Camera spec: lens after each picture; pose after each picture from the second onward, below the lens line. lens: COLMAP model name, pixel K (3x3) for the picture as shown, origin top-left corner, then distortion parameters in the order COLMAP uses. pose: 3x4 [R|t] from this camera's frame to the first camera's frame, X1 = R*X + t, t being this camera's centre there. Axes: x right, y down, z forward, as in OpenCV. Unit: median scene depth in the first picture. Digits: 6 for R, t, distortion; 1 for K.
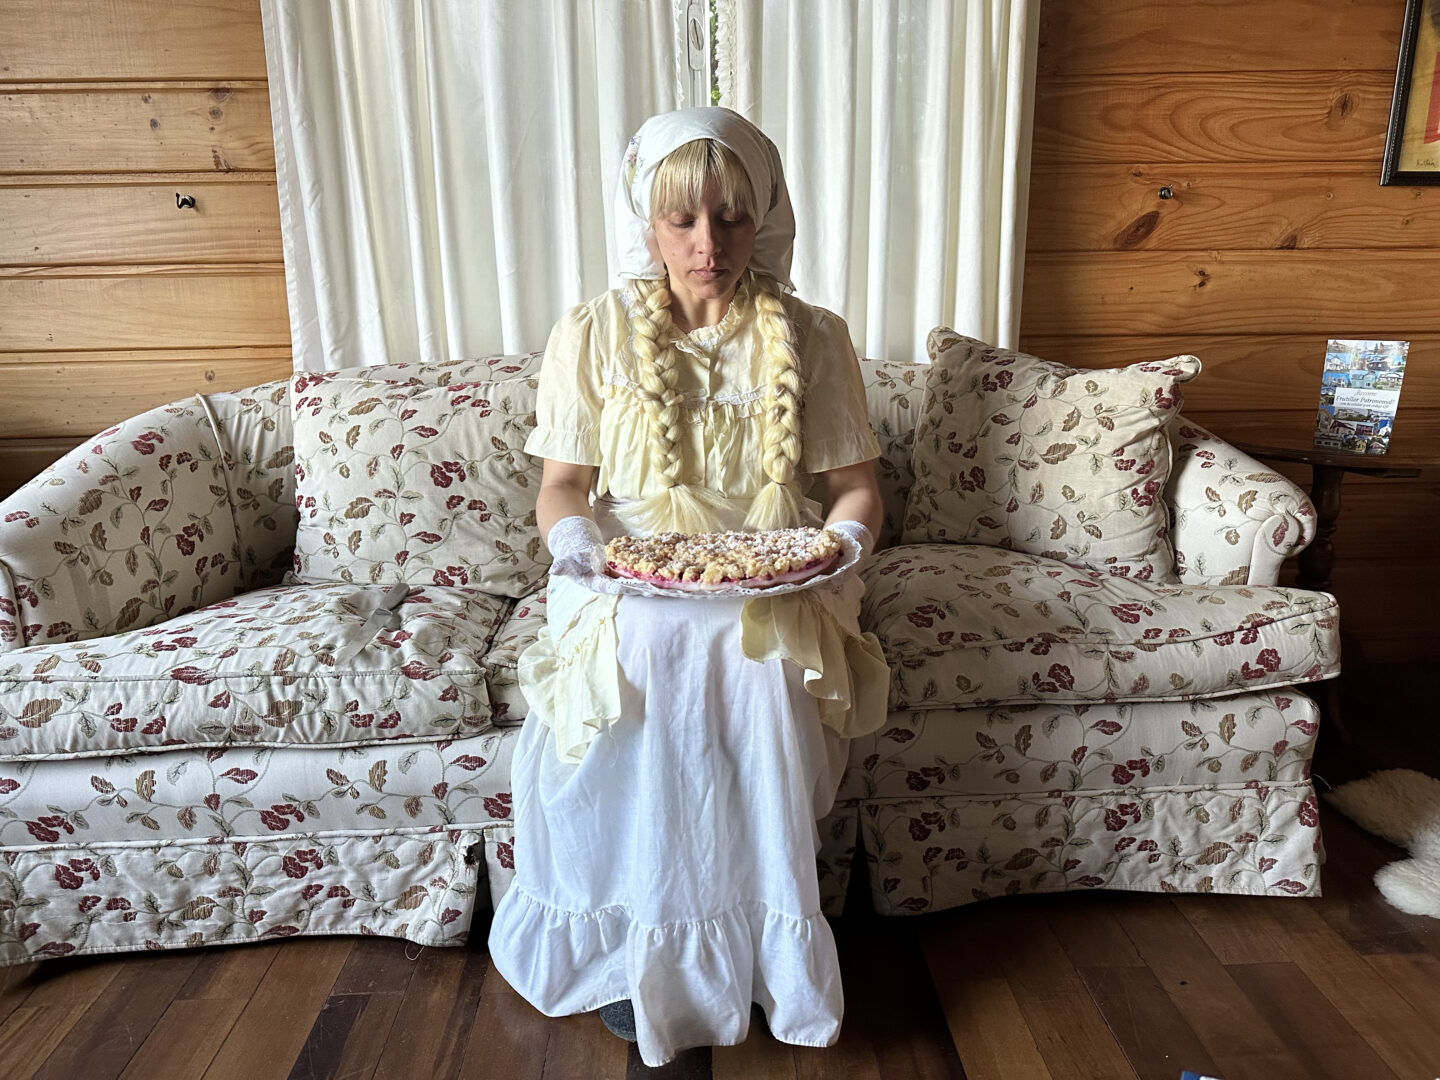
lens RADIAL K [[998.7, 0, 726.7], [0, 998.7, 545.8], [0, 0, 1]] dist [0.070666, -0.126858]
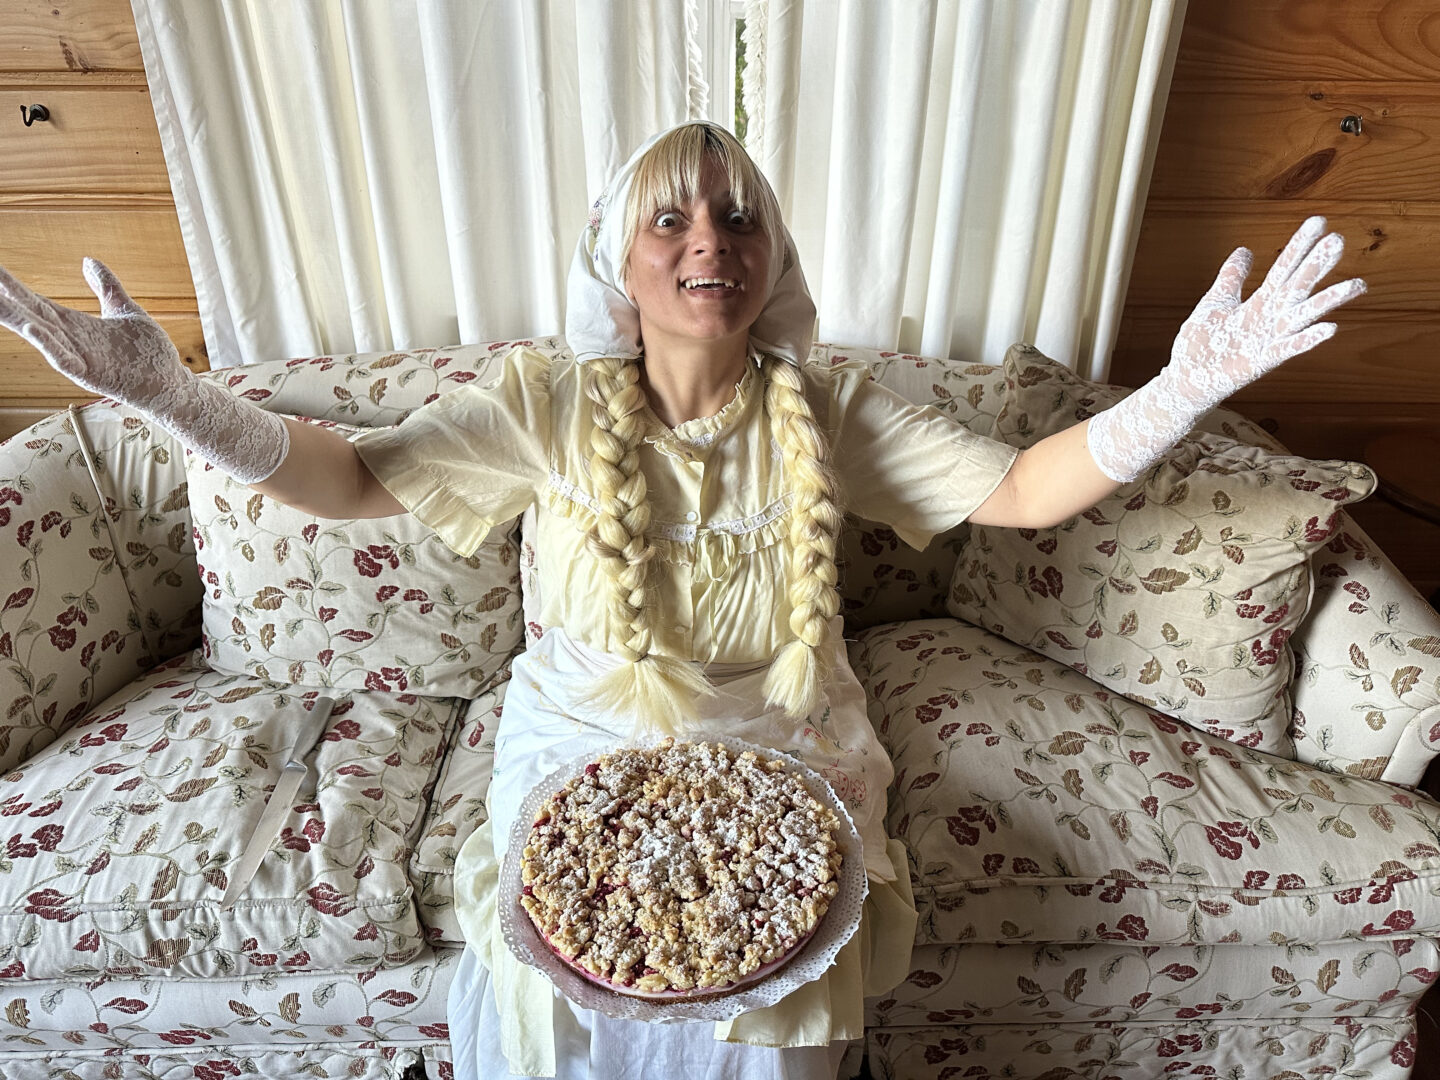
lens RADIAL K [[1016.9, 0, 720.0], [0, 1016.9, 540.0], [0, 0, 1]] dist [0.004517, -0.011816]
pose [[0.998708, 0.041695, -0.029056, 0.015894], [-0.032544, 0.963838, 0.264496, -0.334648], [0.039034, -0.263208, 0.963949, 0.266524]]
